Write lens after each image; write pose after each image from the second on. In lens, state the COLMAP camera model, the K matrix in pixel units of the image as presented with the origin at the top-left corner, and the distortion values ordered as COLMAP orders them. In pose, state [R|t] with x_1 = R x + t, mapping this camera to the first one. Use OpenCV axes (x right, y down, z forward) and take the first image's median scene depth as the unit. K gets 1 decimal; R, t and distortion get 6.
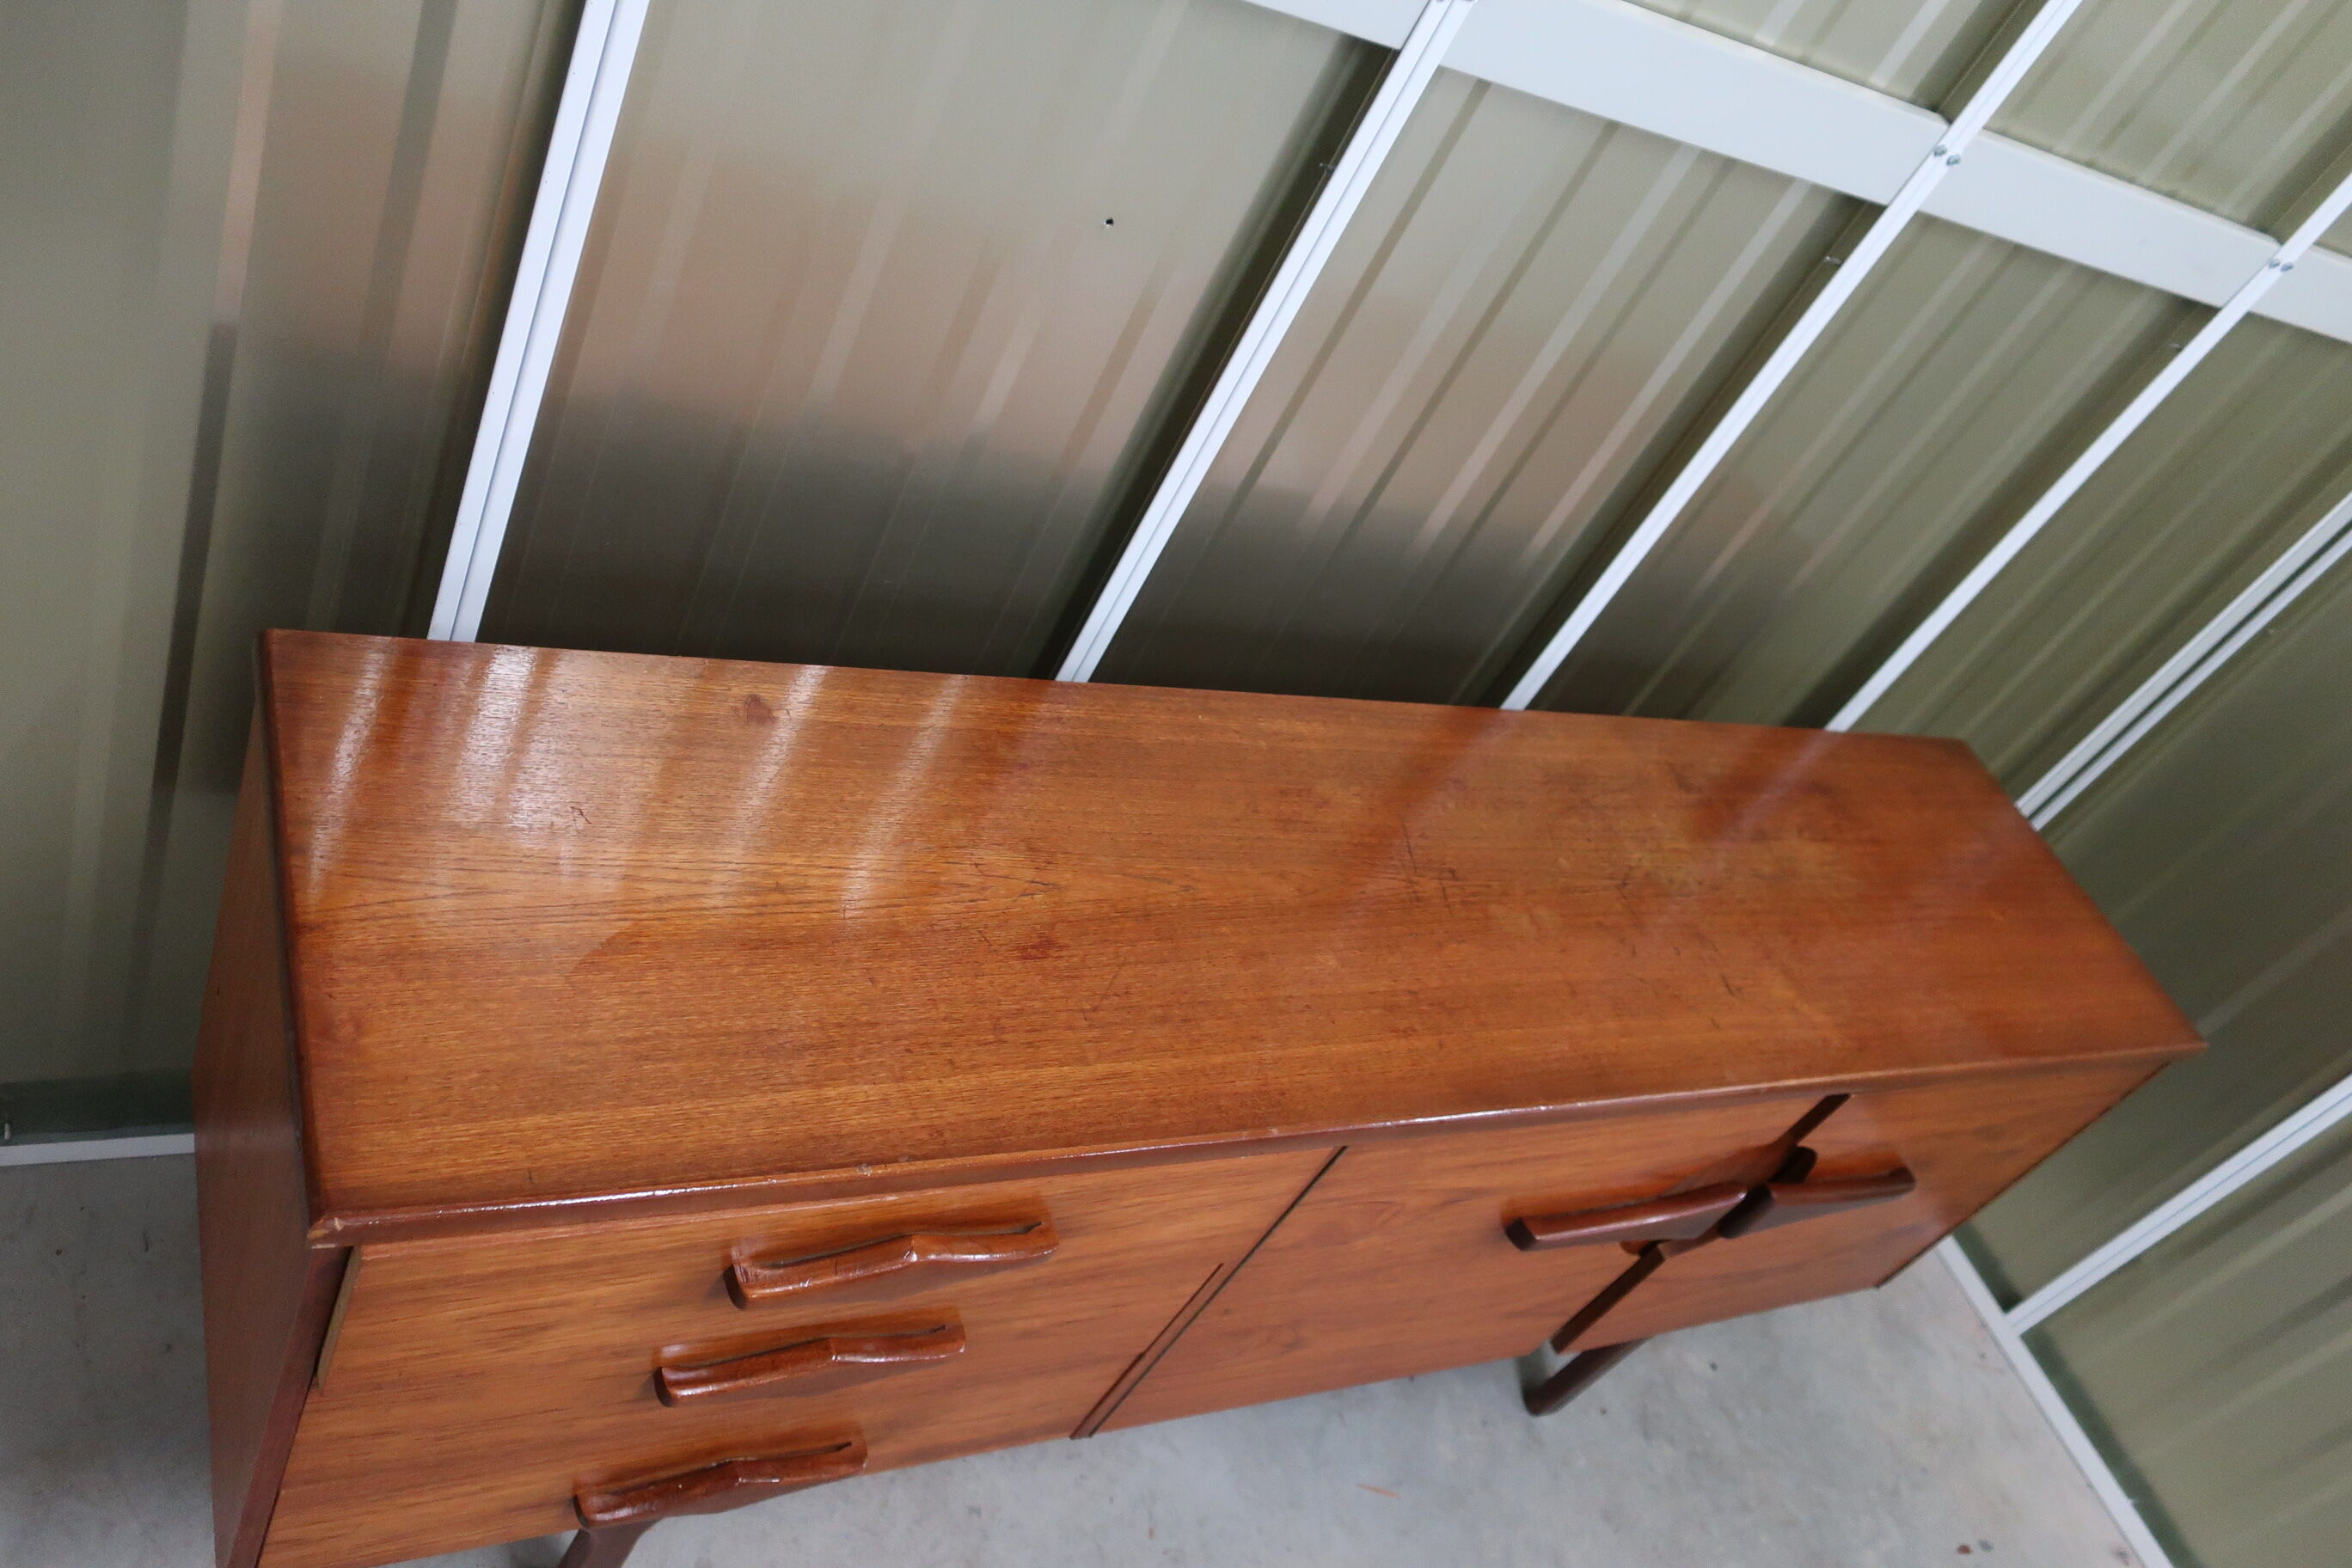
lens RADIAL K [[1862.6, 0, 1176.0], [0, 1862.6, 784.0], [0, 0, 1]] dist [0.003135, 0.007948]
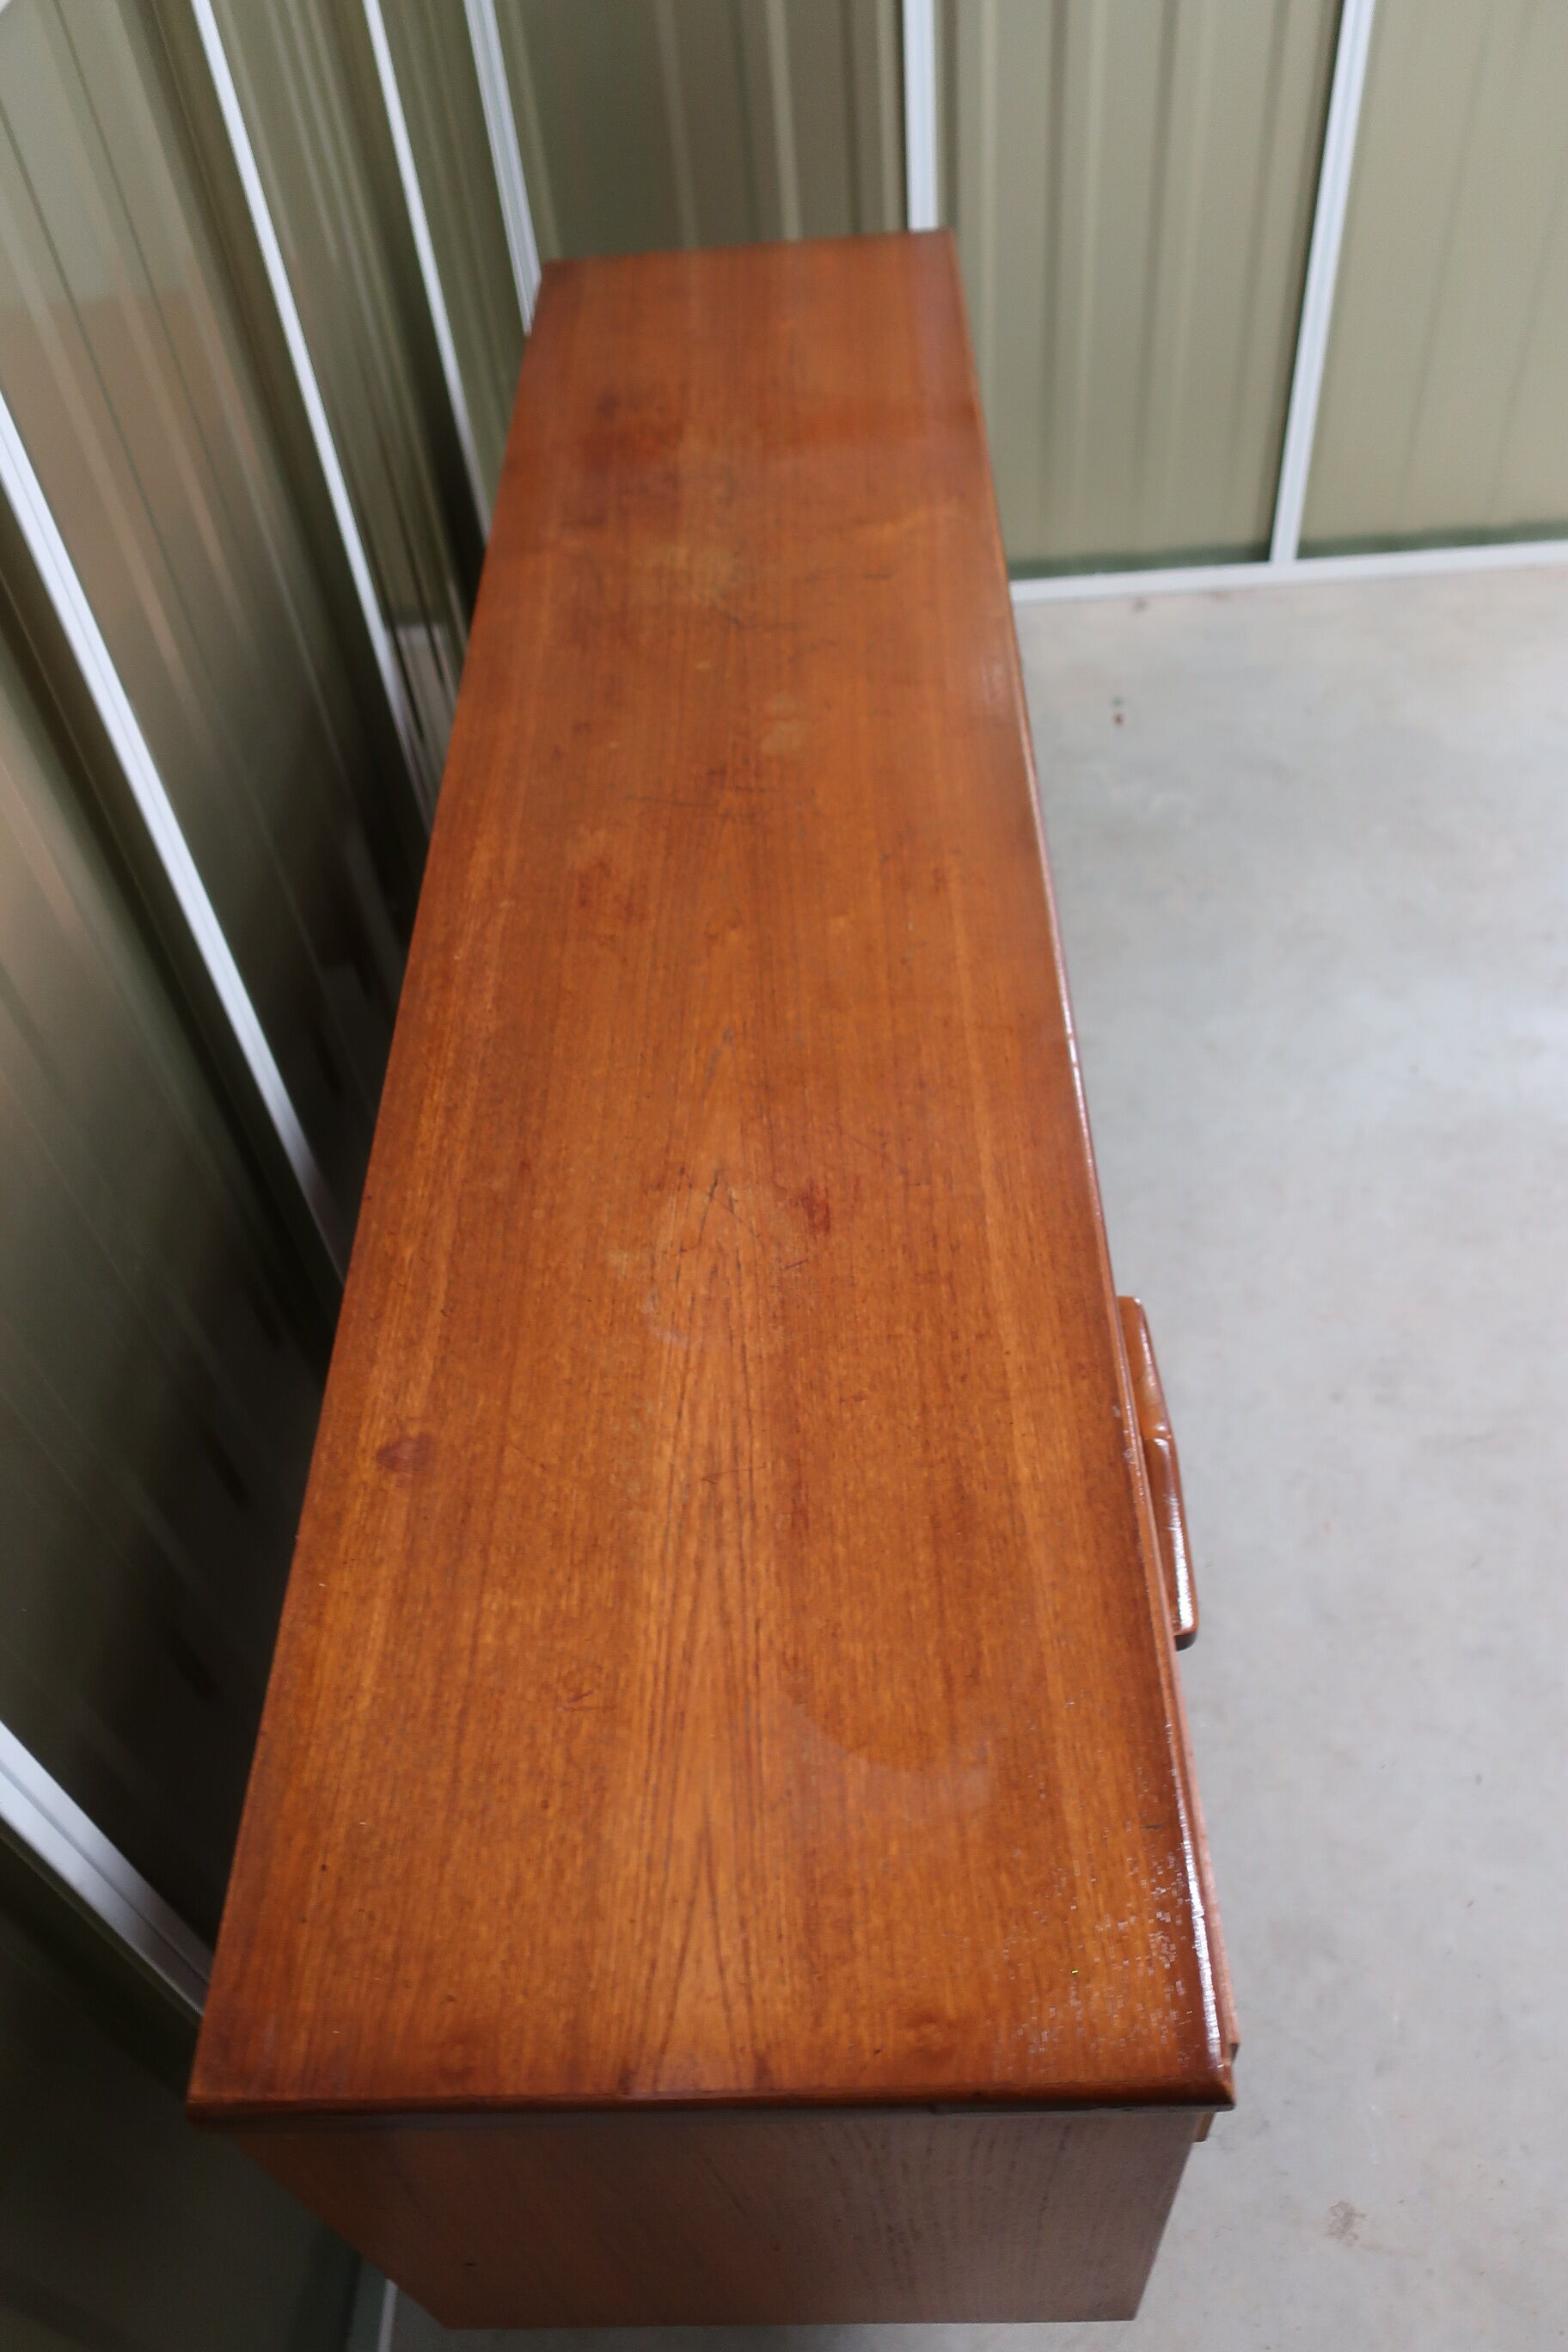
lens RADIAL K [[1862.6, 0, 798.8], [0, 1862.6, 1175.2], [0, 0, 1]] dist [0.003135, 0.007948]
pose [[0.308923, -0.926717, 0.213921, -0.237310], [0.796893, 0.374983, 0.473655, -0.313160], [-0.519161, 0.024149, 0.854335, 0.296681]]
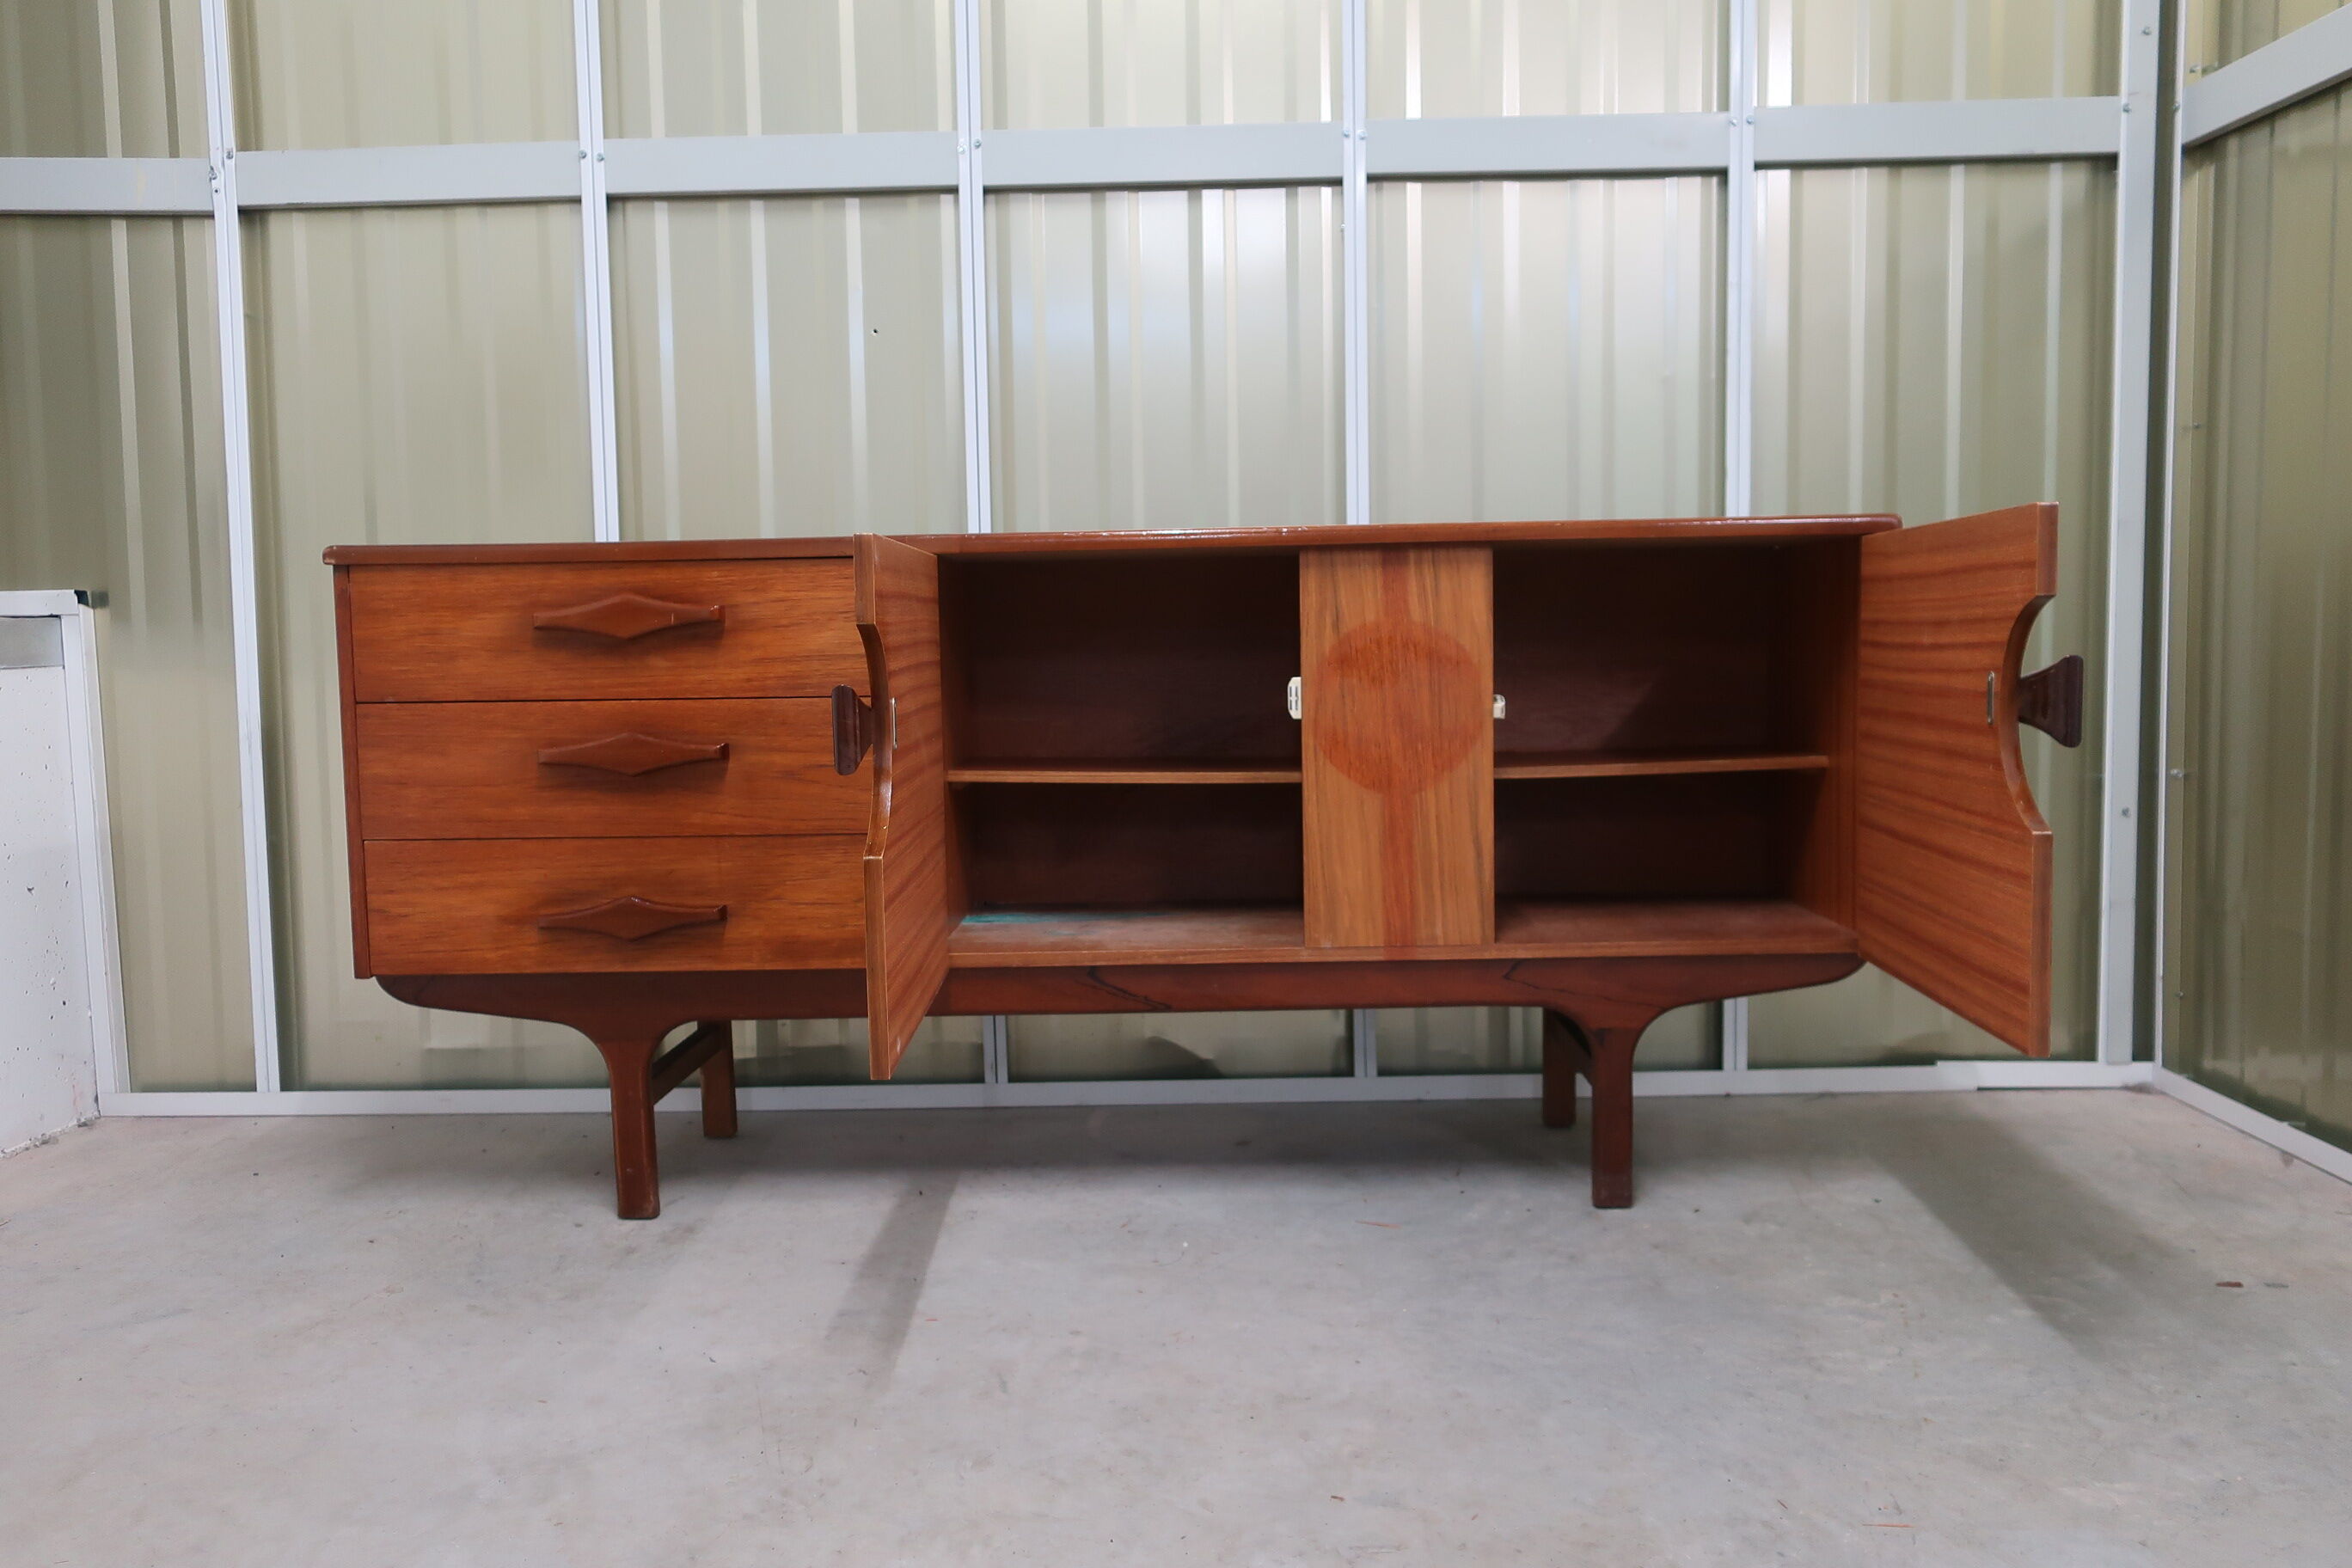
lens RADIAL K [[1862.6, 0, 1176.0], [0, 1862.6, 784.0], [0, 0, 1]] dist [0.003135, 0.007948]
pose [[0.822628, -0.403313, -0.400776, 0.859948], [0.021065, 0.726007, -0.687365, 1.476549], [0.568190, 0.557003, 0.605729, 0.271686]]
